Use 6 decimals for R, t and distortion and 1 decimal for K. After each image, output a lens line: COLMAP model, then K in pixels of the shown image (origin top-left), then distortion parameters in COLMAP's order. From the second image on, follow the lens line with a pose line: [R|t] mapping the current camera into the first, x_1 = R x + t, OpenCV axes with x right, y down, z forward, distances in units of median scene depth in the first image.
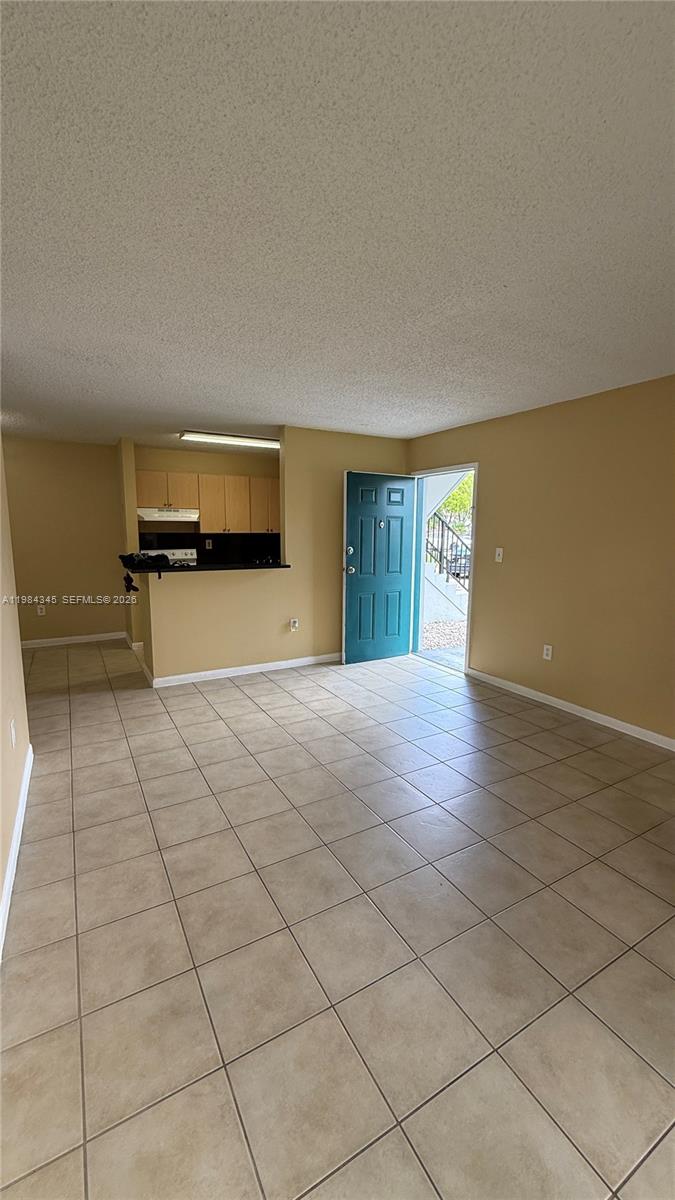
lens RADIAL K [[477.8, 0, 345.0], [0, 477.8, 606.1], [0, 0, 1]] dist [-0.000132, 0.000116]
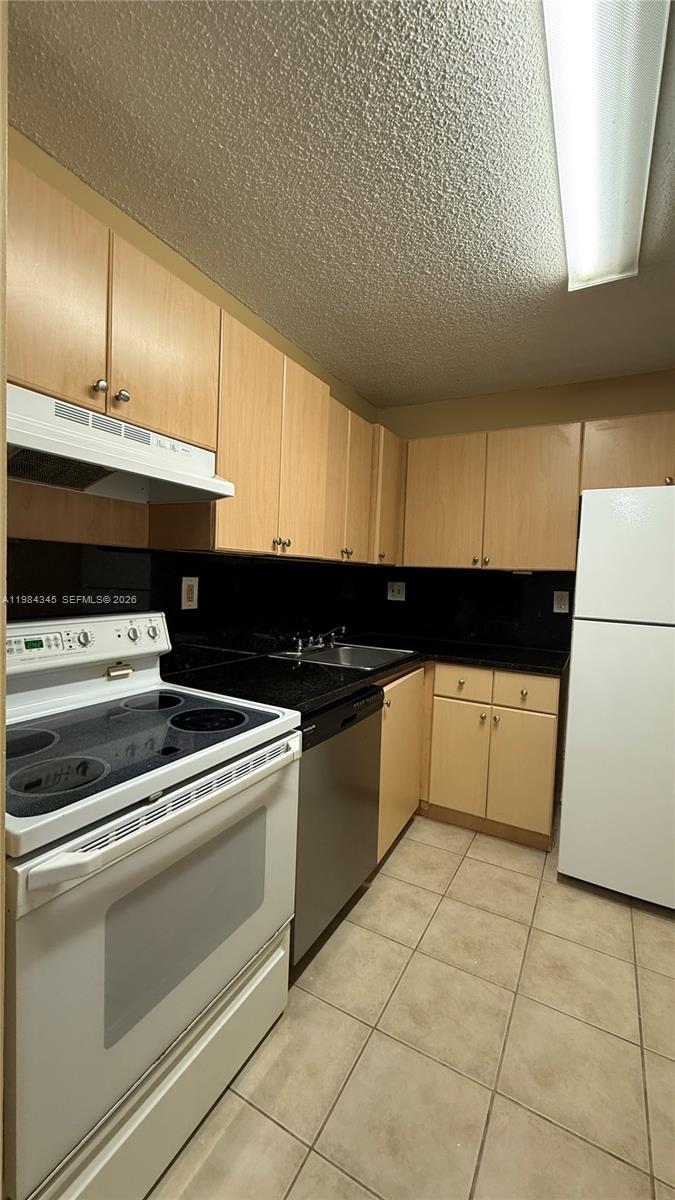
lens RADIAL K [[477.8, 0, 338.9], [0, 477.8, 596.0], [0, 0, 1]] dist [-0.000132, 0.000116]
pose [[0.852529, 0.001031, 0.522680, -0.408015], [0.057570, 0.993729, -0.095861, -0.110194], [-0.519500, 0.111814, 0.847123, 0.824864]]
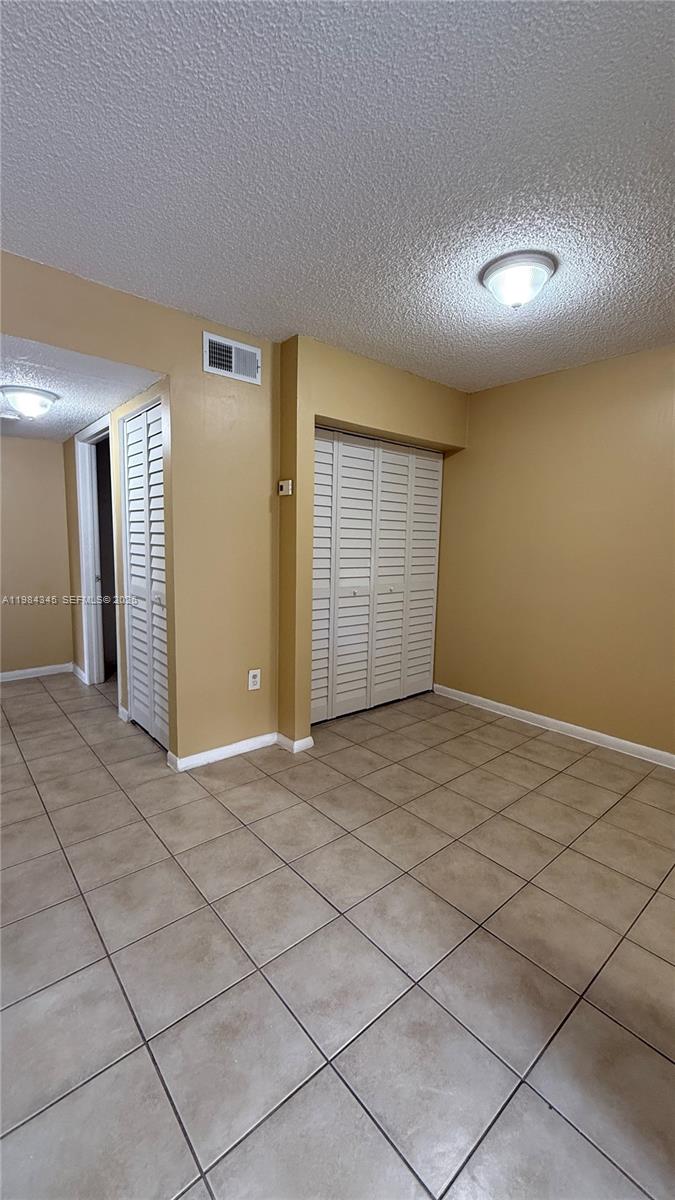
lens RADIAL K [[477.8, 0, 339.5], [0, 477.8, 597.5], [0, 0, 1]] dist [-0.000132, 0.000116]
pose [[0.189231, 0.118514, -0.974754, -0.248228], [-0.187515, 0.978783, 0.082601, -0.062598], [0.963862, 0.167150, 0.207439, 0.553382]]
